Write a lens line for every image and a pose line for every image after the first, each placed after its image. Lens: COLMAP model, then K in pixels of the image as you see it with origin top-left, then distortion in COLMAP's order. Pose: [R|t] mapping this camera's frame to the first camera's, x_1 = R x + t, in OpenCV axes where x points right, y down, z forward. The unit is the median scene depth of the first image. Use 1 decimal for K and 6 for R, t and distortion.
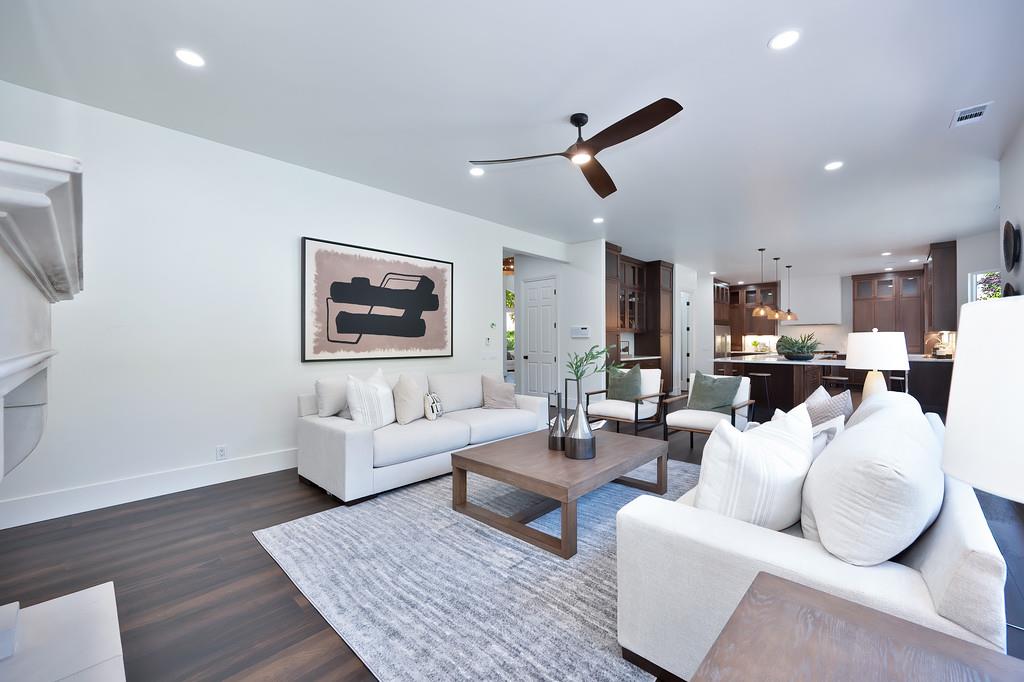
lens RADIAL K [[407.1, 0, 511.9], [0, 407.1, 342.2], [0, 0, 1]] dist [0.006998, -0.000656]
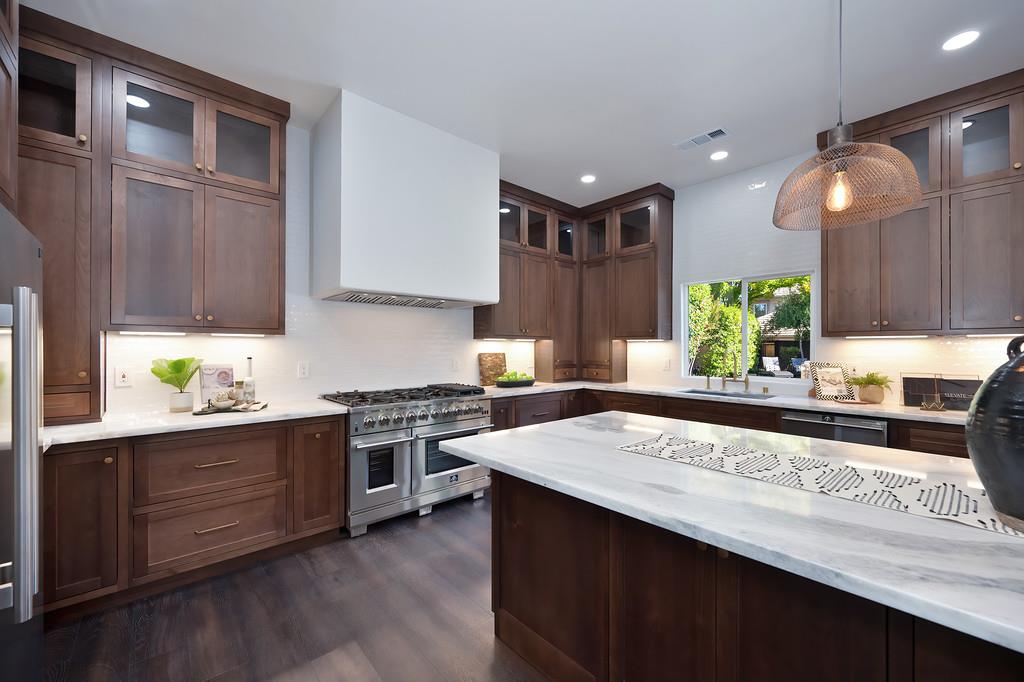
lens RADIAL K [[407.1, 0, 512.2], [0, 407.1, 346.2], [0, 0, 1]] dist [0.006998, -0.000656]
pose [[0.067657, 0.012805, 0.997626, 0.410692], [-0.007508, 0.999896, -0.012325, -0.008783], [-0.997680, -0.006656, 0.067746, 0.829921]]
